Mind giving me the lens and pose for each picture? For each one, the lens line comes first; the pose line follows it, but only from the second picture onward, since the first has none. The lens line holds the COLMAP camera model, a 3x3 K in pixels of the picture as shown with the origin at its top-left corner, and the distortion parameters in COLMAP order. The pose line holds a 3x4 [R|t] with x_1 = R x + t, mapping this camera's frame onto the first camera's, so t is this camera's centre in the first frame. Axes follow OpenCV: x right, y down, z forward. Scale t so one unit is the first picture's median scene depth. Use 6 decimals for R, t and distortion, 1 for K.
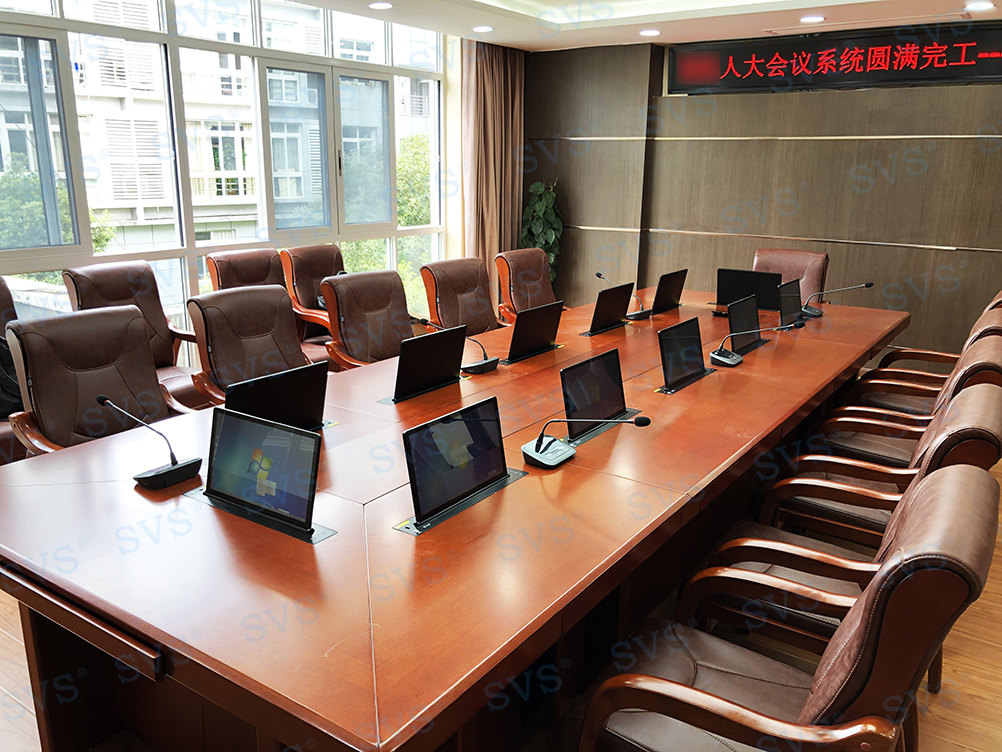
lens RADIAL K [[817.2, 0, 499.3], [0, 817.2, 374.2], [0, 0, 1]] dist [0.029229, -0.020192]
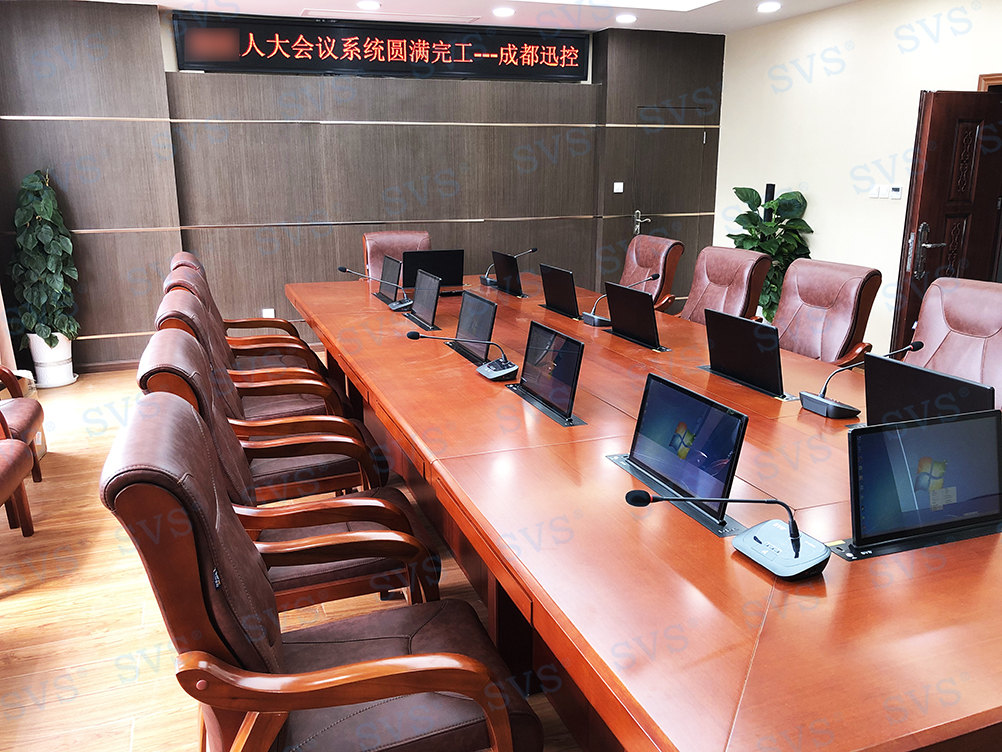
lens RADIAL K [[817.2, 0, 493.4], [0, 817.2, 373.9], [0, 0, 1]] dist [0.029229, -0.020192]
pose [[0.591239, -0.216207, 0.776976, -0.386267], [0.217437, 0.970455, 0.104587, -0.055260], [-0.776632, 0.107107, 0.620782, 0.273293]]
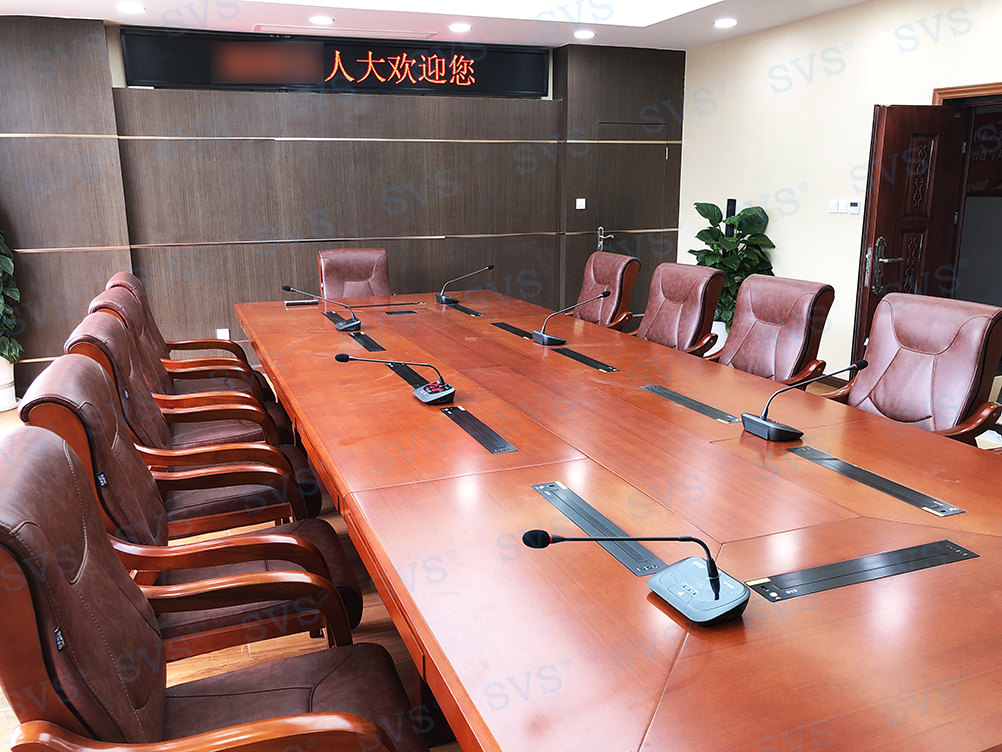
lens RADIAL K [[817.2, 0, 493.4], [0, 817.2, 374.1], [0, 0, 1]] dist [0.029229, -0.020192]
pose [[0.570839, -0.206430, 0.794688, -0.355293], [0.225035, 0.970152, 0.090362, -0.051070], [-0.789621, 0.127250, 0.600255, 0.265329]]
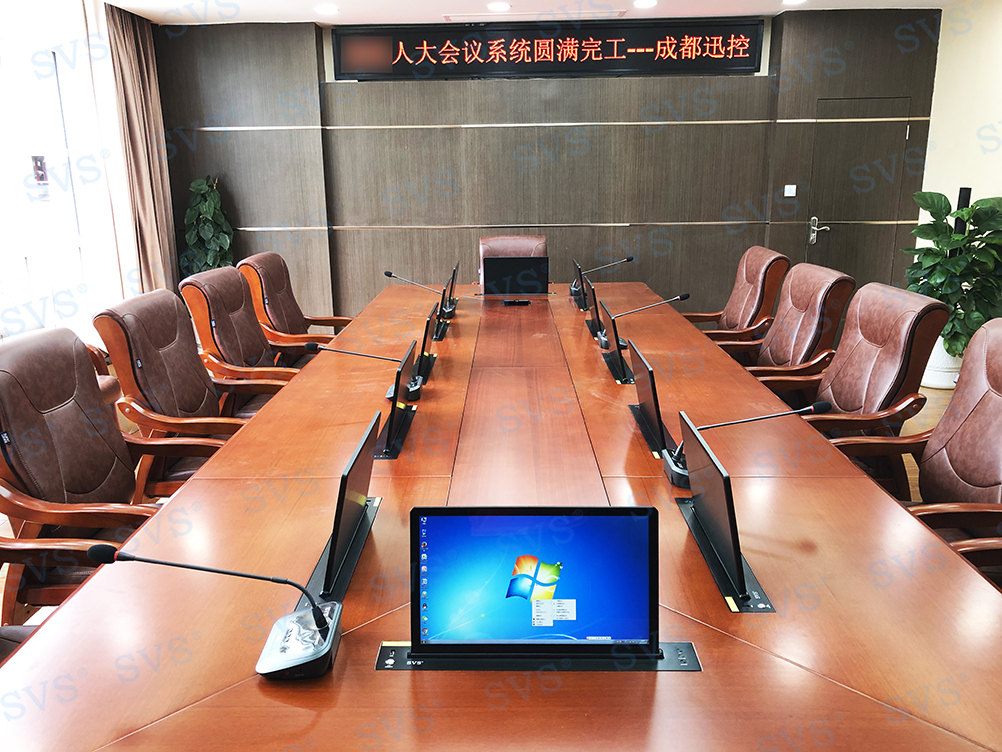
lens RADIAL K [[817.2, 0, 493.7], [0, 817.2, 374.0], [0, 0, 1]] dist [0.029229, -0.020192]
pose [[0.836100, -0.157215, 0.525567, -0.207716], [0.161042, 0.986184, 0.038806, -0.024653], [-0.524407, 0.052192, 0.849867, 0.158295]]
